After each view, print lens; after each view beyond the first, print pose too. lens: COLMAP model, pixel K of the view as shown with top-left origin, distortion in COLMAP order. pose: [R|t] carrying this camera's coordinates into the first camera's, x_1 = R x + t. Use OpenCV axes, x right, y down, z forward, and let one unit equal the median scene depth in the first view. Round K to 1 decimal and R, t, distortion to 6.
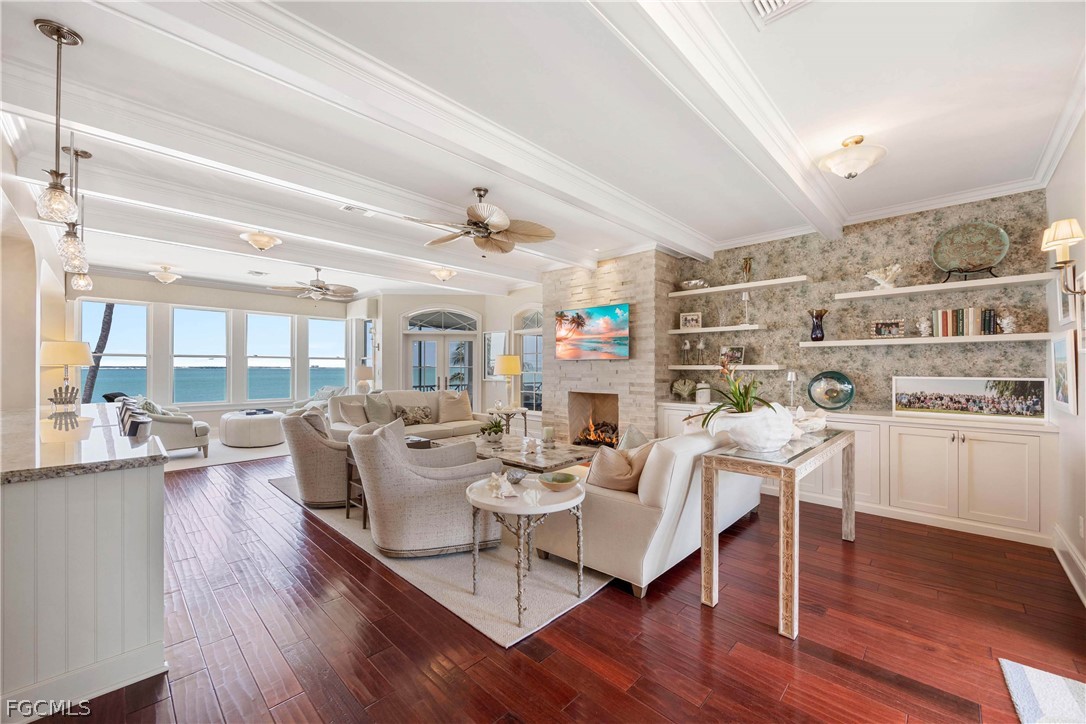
lens RADIAL K [[418.3, 0, 538.8], [0, 418.3, 363.5], [0, 0, 1]] dist [0.000412, 0.000086]
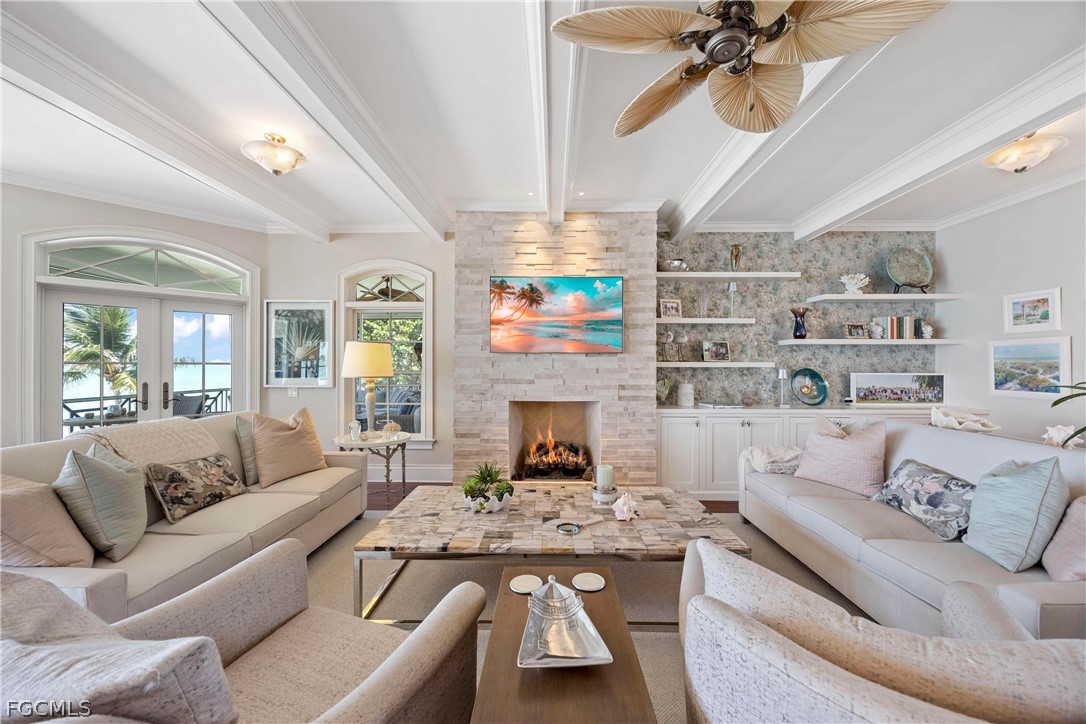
lens RADIAL K [[418.3, 0, 543.2], [0, 418.3, 361.9], [0, 0, 1]] dist [0.000412, 0.000086]
pose [[0.728284, 0.005329, 0.685254, -0.420814], [-0.008884, 0.999959, 0.001665, 0.005284], [-0.685217, -0.007300, 0.728302, 0.600179]]
